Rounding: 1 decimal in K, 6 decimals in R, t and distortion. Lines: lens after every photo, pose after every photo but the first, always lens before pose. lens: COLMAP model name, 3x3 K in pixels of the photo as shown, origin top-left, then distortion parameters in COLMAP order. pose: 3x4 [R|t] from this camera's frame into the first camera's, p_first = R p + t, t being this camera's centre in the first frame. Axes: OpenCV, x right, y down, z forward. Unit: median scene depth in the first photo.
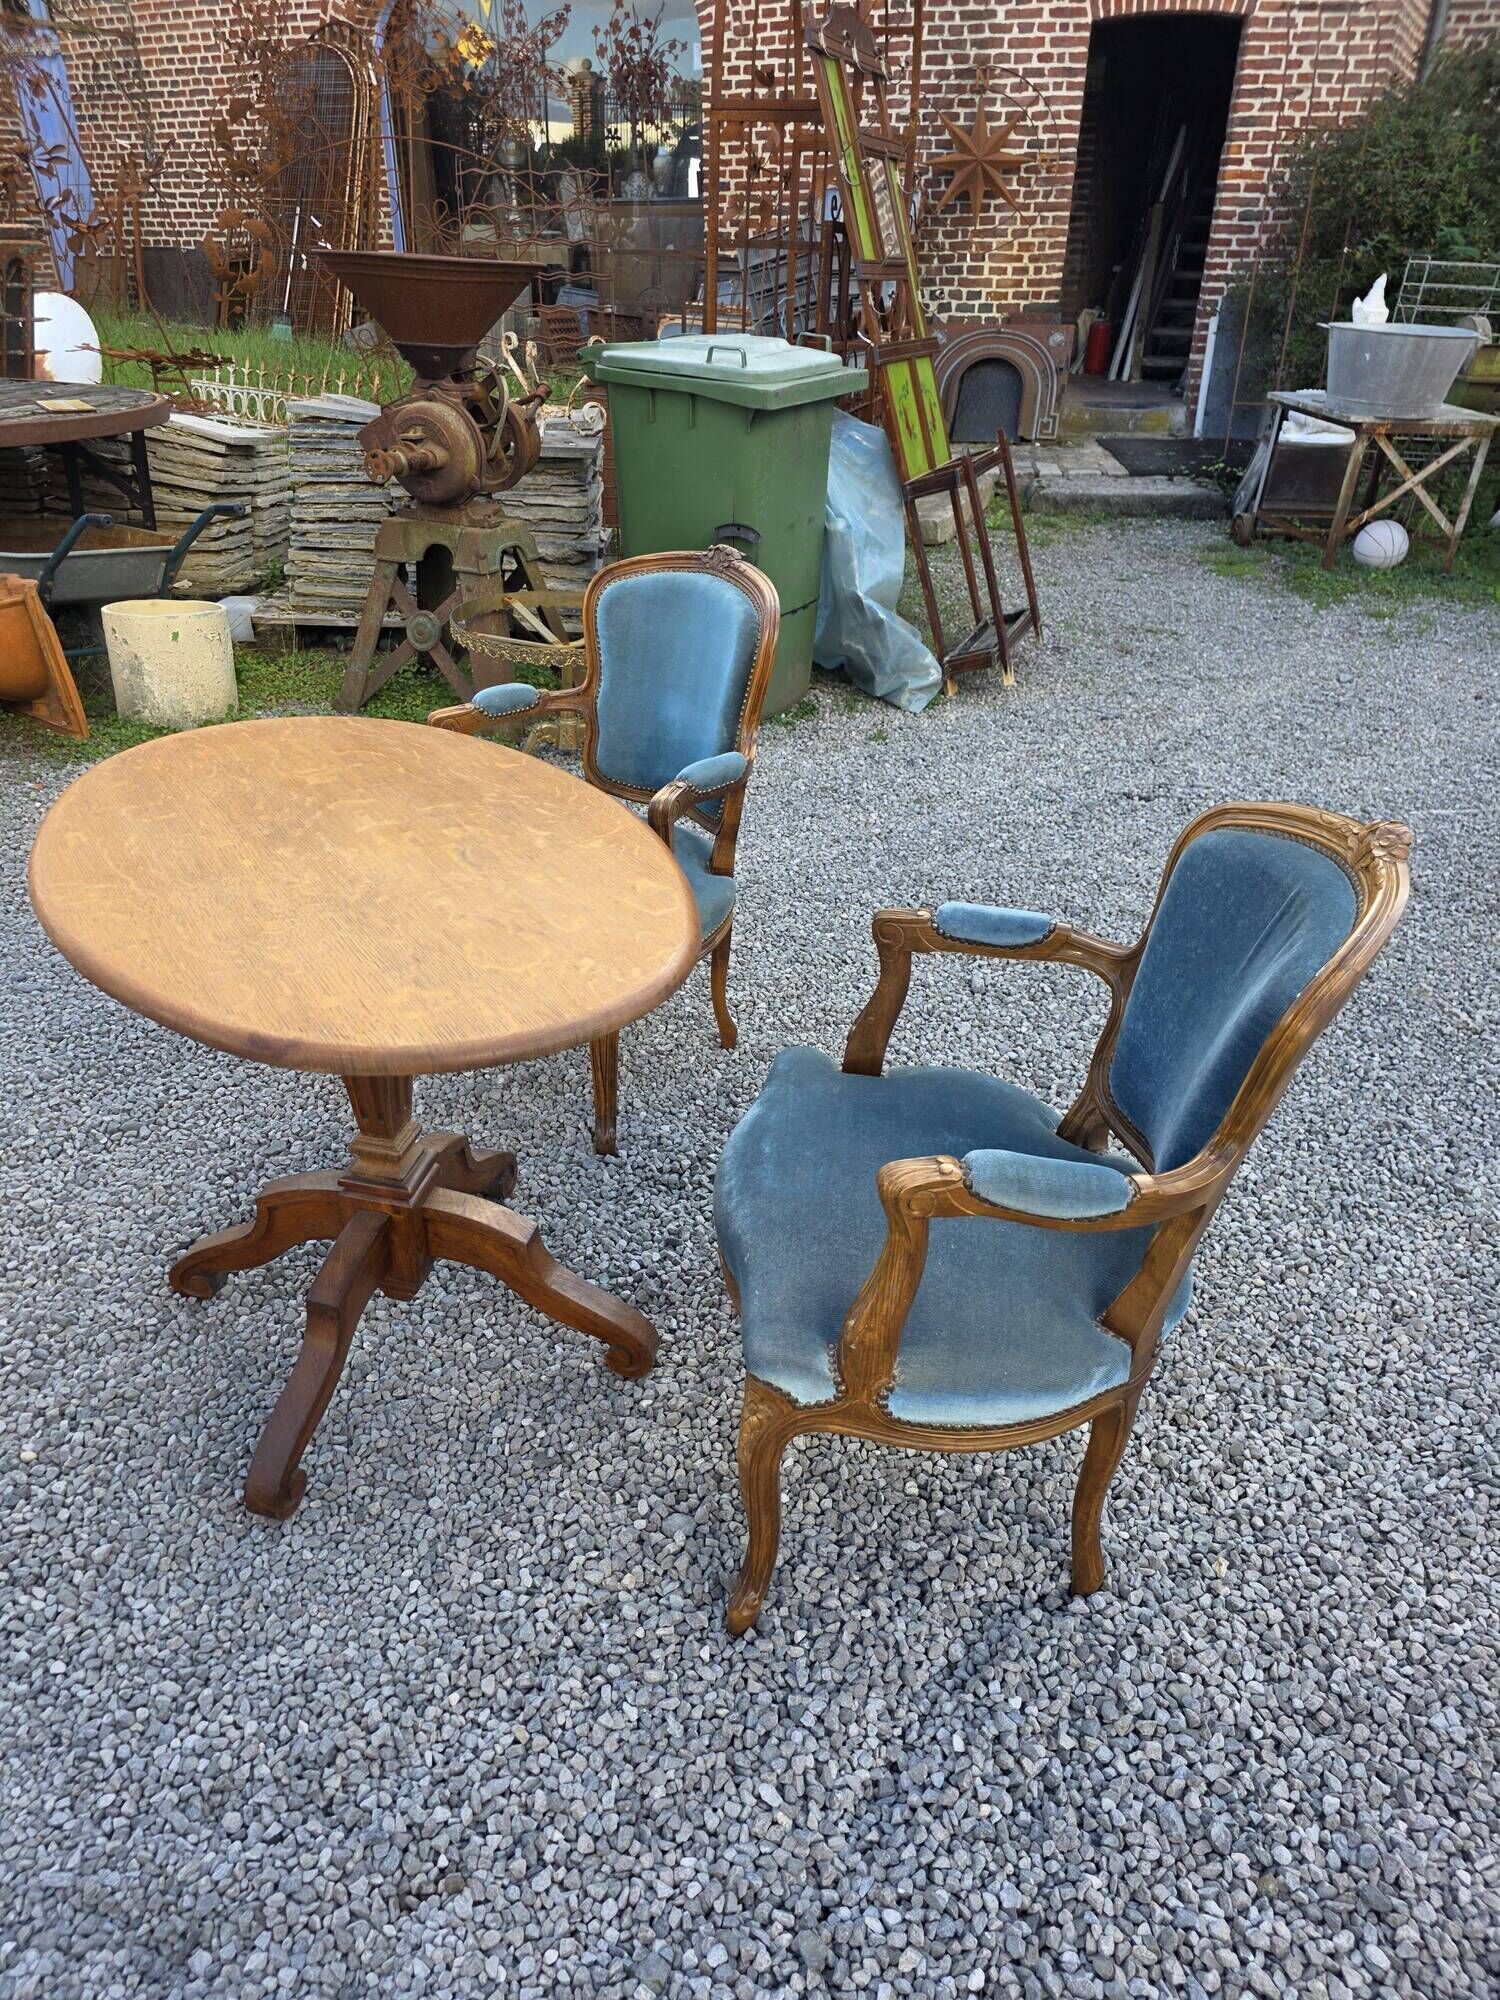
lens RADIAL K [[1355.5, 0, 732.9], [0, 1355.5, 1007.1], [0, 0, 1]] dist [0.037074, -0.034809]
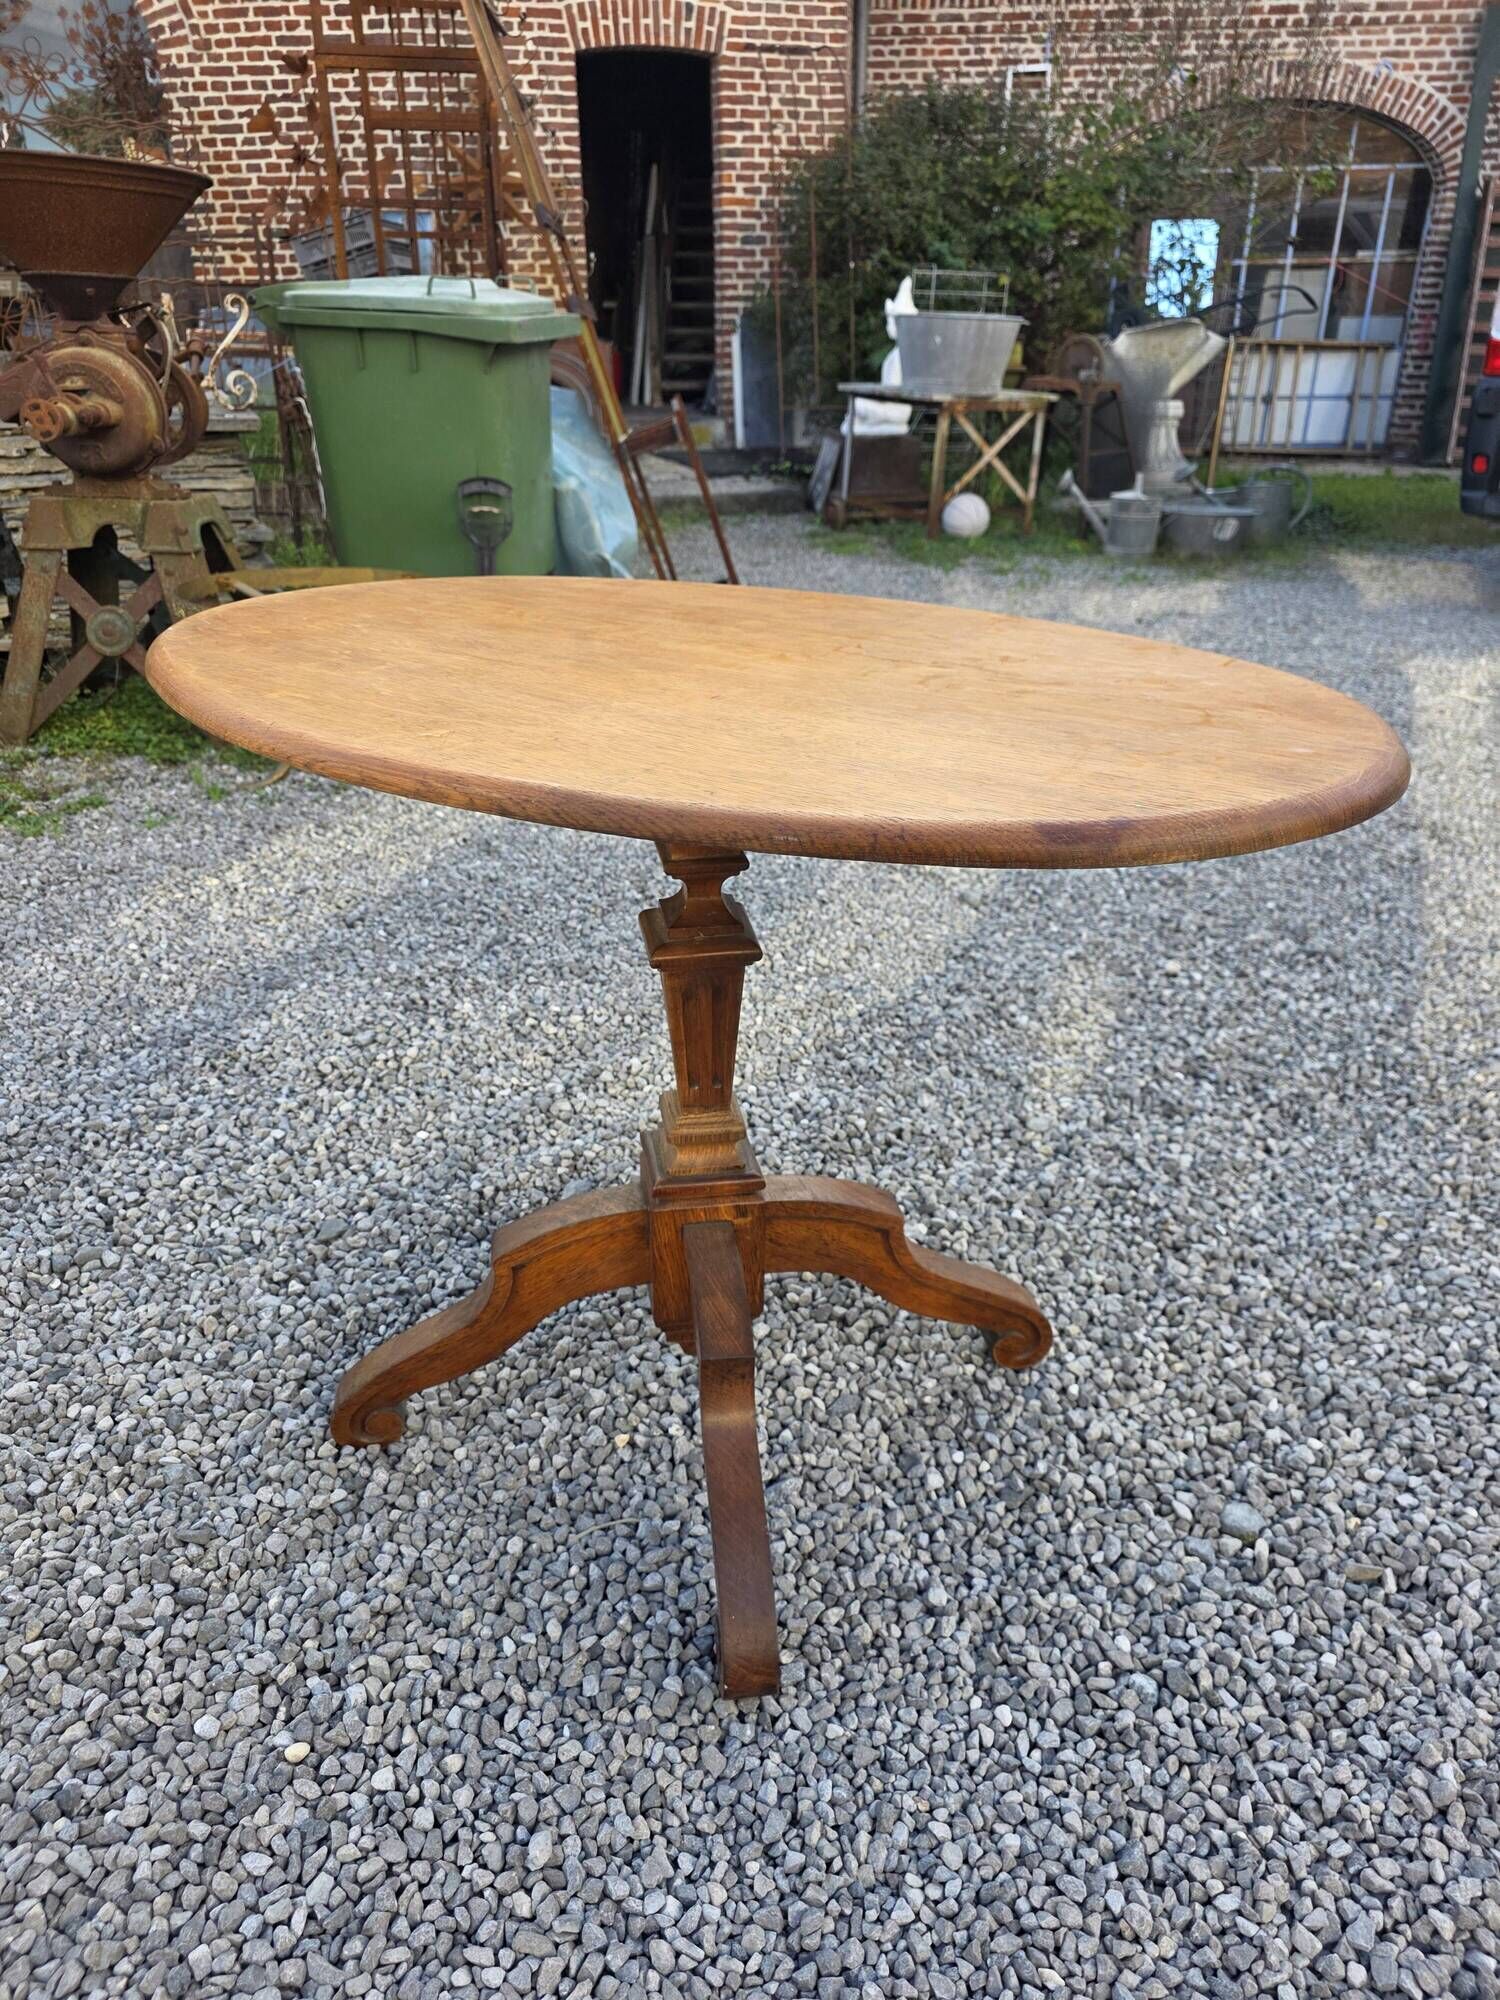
lens RADIAL K [[1355.5, 0, 749.5], [0, 1355.5, 976.5], [0, 0, 1]] dist [0.037074, -0.034809]
pose [[0.918984, -0.180337, 0.350637, -0.356593], [0.203508, 0.978612, -0.030063, 0.040254], [-0.337716, 0.098985, 0.936029, 0.251495]]
